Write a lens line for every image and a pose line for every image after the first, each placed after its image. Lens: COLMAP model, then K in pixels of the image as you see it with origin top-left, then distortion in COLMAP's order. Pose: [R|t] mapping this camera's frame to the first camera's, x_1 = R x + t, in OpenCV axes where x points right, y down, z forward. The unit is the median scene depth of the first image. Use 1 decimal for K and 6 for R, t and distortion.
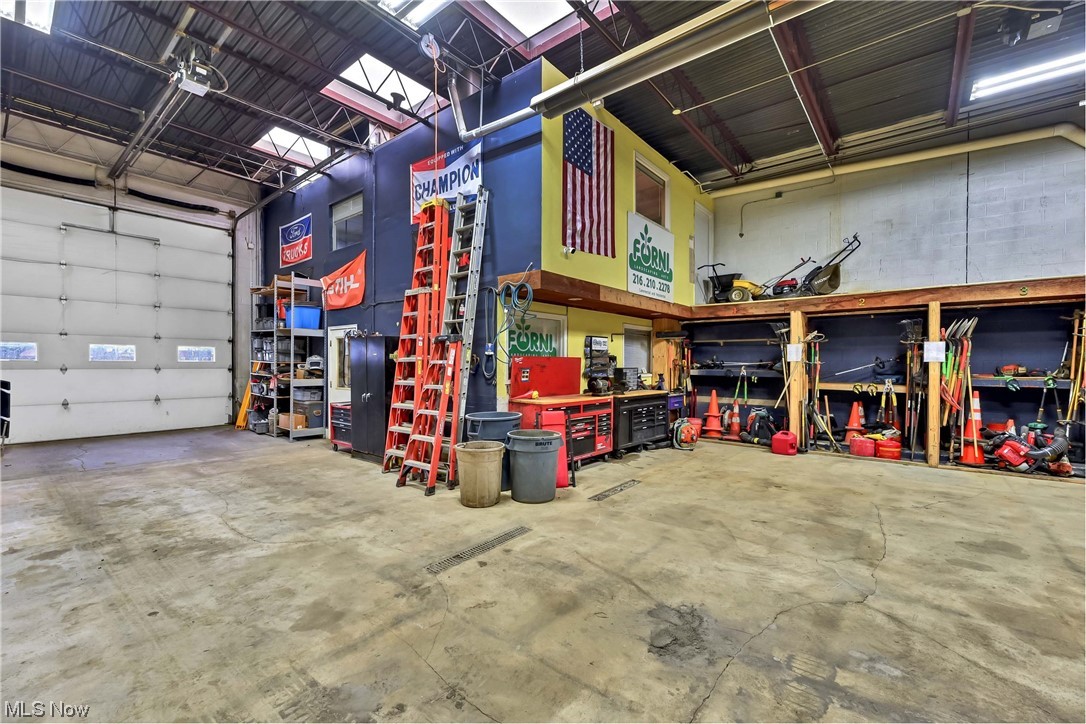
lens RADIAL K [[451.3, 0, 553.6], [0, 451.3, 369.0], [0, 0, 1]] dist [0.000124, -0.002542]
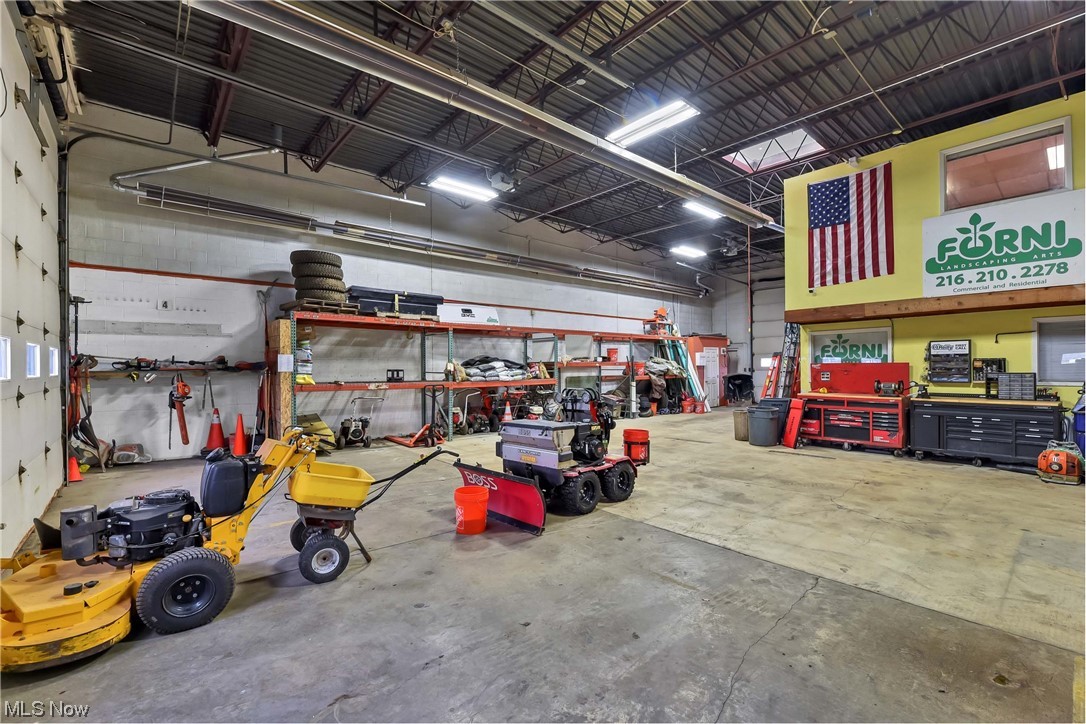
lens RADIAL K [[451.3, 0, 553.6], [0, 451.3, 369.0], [0, 0, 1]] dist [0.000124, -0.002542]
pose [[-0.149845, 0.002453, -0.988706, 1.534555], [-0.006602, 0.999972, 0.003482, -0.009703], [0.988687, 0.007049, -0.149825, 0.381232]]
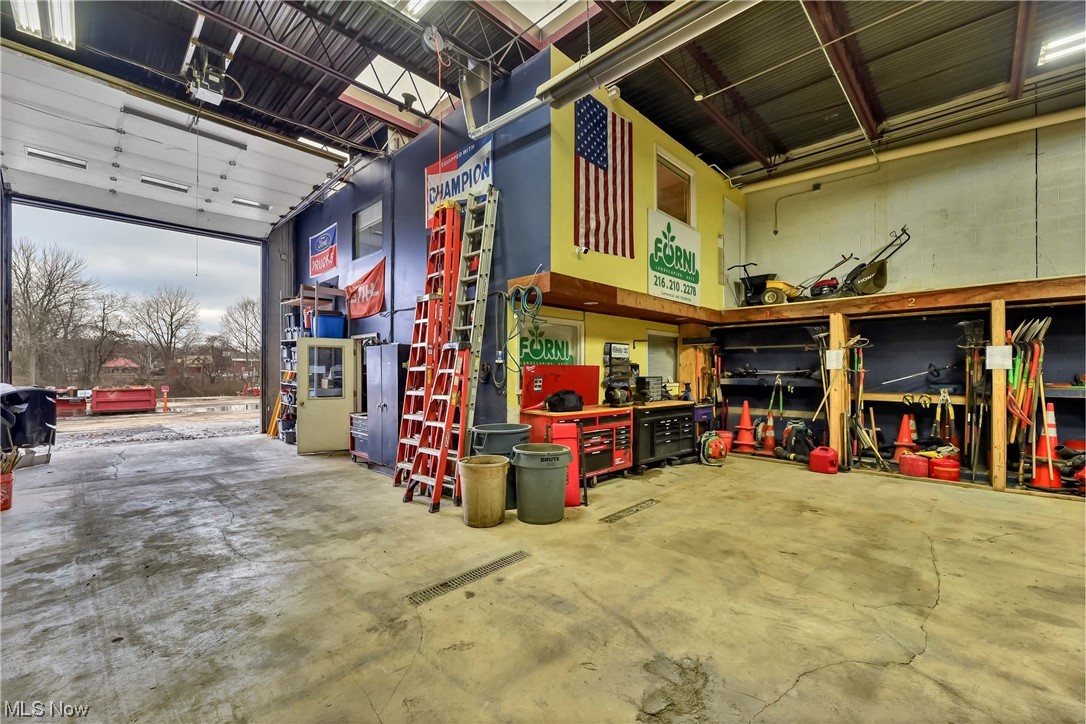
lens RADIAL K [[460.2, 0, 556.8], [0, 460.2, 373.1], [0, 0, 1]] dist [0.000549, -0.003561]
pose [[0.997853, -0.002318, -0.065450, 0.044273], [0.001647, 0.999946, -0.010294, -0.000355], [0.065471, 0.010164, 0.997803, 0.051777]]
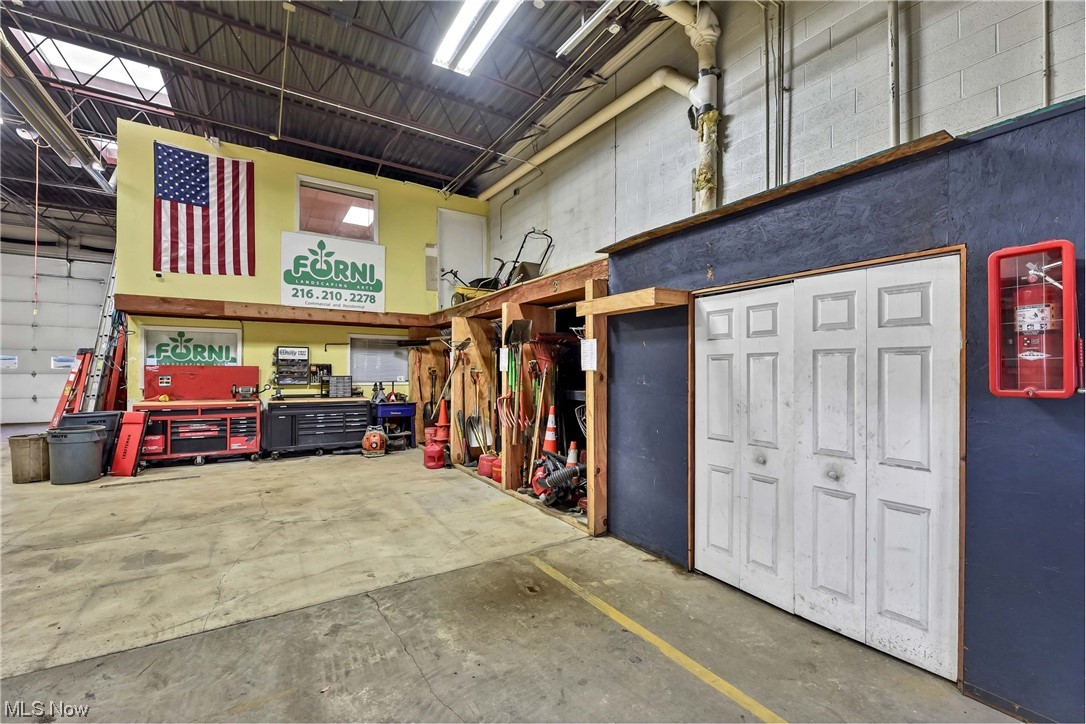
lens RADIAL K [[462.3, 0, 538.5], [0, 462.3, 369.9], [0, 0, 1]] dist [-0.002522, -0.000534]
pose [[0.949189, 0.003193, -0.314691, 1.293226], [-0.008331, 0.999853, -0.014983, -0.006146], [0.314597, 0.016843, 0.949076, 0.171733]]
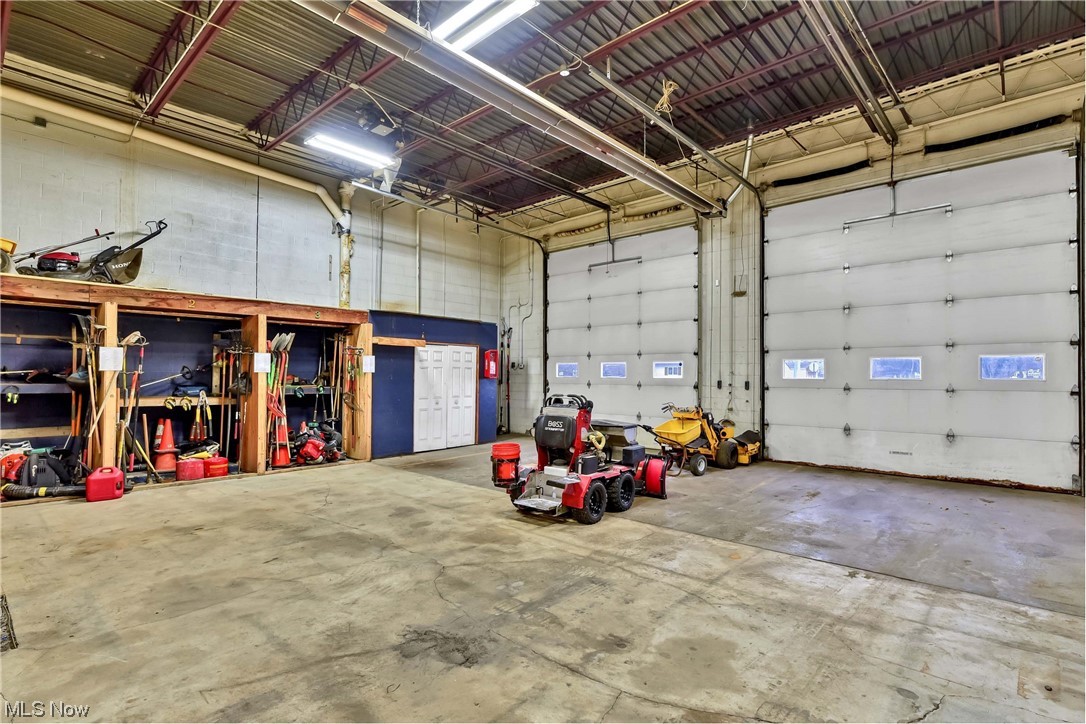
lens RADIAL K [[548.6, 0, 540.8], [0, 548.6, 368.5], [0, 0, 1]] dist [0.000115, 0.001034]
pose [[0.050310, 0.011657, 0.998666, -0.365067], [0.007221, 0.999901, -0.012035, -0.005070], [-0.998708, 0.007817, 0.050221, 0.287087]]
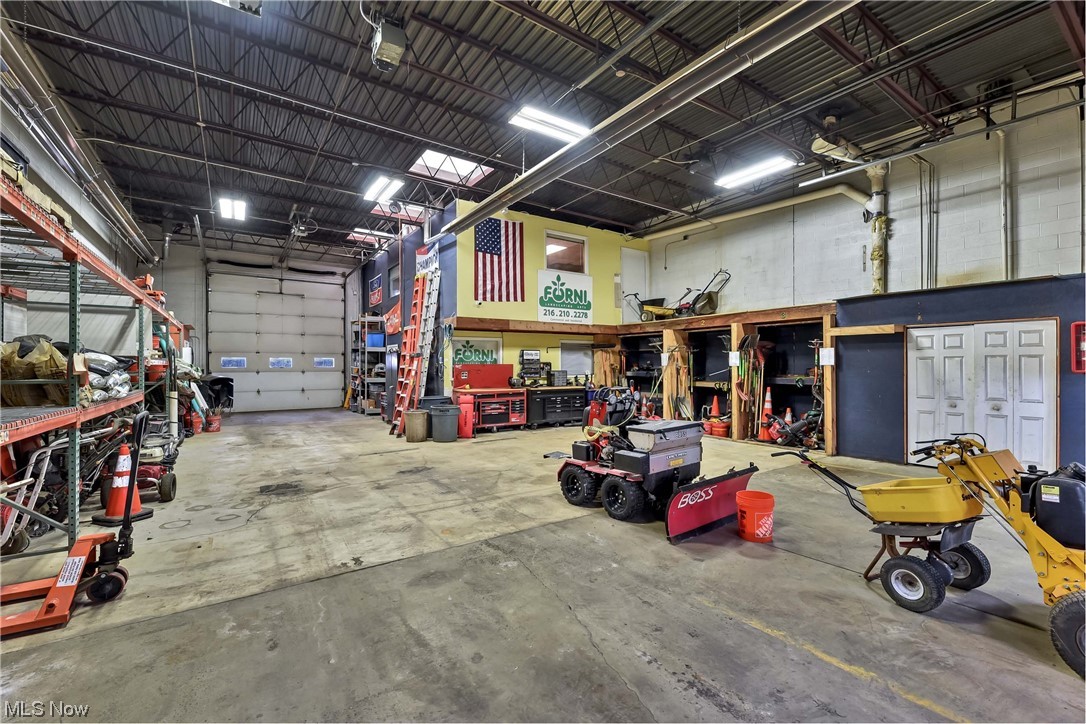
lens RADIAL K [[458.6, 0, 549.7], [0, 458.6, 366.2], [0, 0, 1]] dist [-0.000793, -0.000360]
pose [[0.957717, -0.004702, -0.287673, 0.769567], [0.001282, 0.999926, -0.012077, 0.001162], [0.287709, 0.011197, 0.957652, -0.578822]]
